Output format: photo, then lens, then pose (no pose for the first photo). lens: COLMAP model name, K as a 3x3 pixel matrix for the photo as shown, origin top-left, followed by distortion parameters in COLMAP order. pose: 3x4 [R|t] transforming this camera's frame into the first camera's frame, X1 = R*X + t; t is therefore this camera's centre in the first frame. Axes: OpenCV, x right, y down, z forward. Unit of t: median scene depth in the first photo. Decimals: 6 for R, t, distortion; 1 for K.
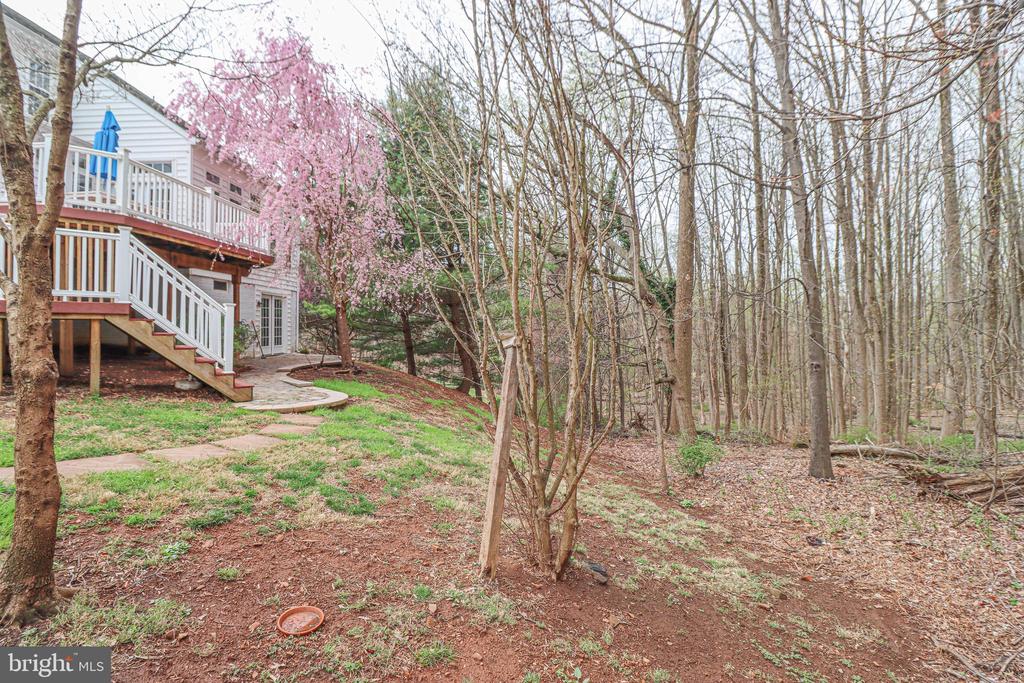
lens RADIAL K [[478.3, 0, 510.6], [0, 478.3, 326.6], [0, 0, 1]] dist [0.006965, -0.016082]
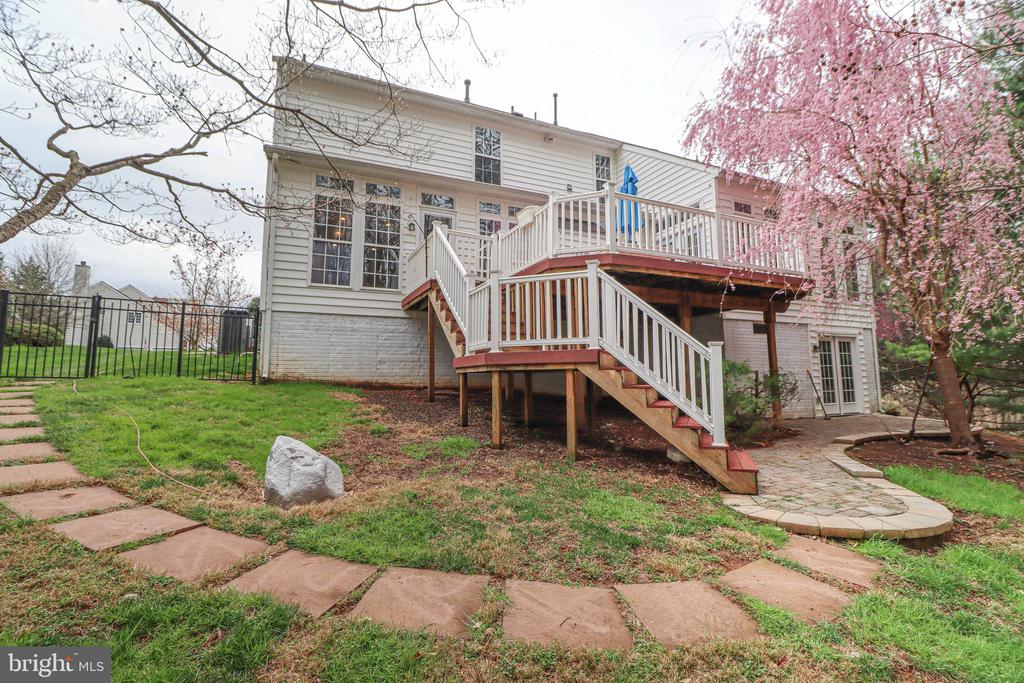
lens RADIAL K [[478.3, 0, 510.6], [0, 478.3, 326.6], [0, 0, 1]] dist [0.006965, -0.016082]
pose [[0.450261, -0.106173, -0.886562, -0.083354], [0.008856, 0.993387, -0.114468, 0.004199], [0.892853, 0.043689, 0.448224, 0.327737]]
